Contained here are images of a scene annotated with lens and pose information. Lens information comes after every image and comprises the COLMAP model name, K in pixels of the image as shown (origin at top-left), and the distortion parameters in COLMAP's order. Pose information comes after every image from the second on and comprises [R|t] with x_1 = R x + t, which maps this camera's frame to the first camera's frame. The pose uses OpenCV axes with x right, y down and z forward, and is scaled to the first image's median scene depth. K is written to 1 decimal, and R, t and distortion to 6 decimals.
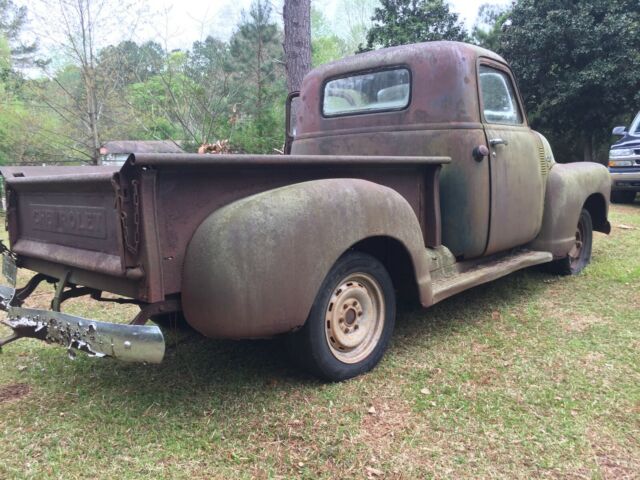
lens RADIAL K [[572.3, 0, 274.5], [0, 572.3, 234.7], [0, 0, 1]] dist [0.080261, -0.102084]
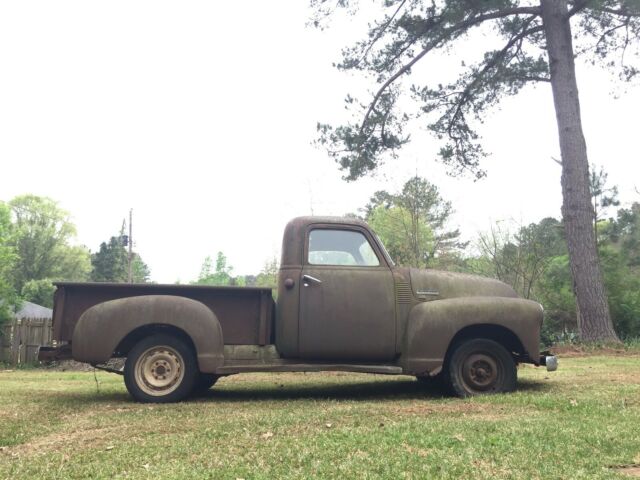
lens RADIAL K [[572.3, 0, 318.6], [0, 572.3, 239.0], [0, 0, 1]] dist [0.080261, -0.102084]
pose [[0.737231, -0.089816, -0.669644, 1.532295], [-0.109511, 0.962134, -0.249610, 0.124975], [0.666707, 0.257354, 0.699479, -0.049603]]
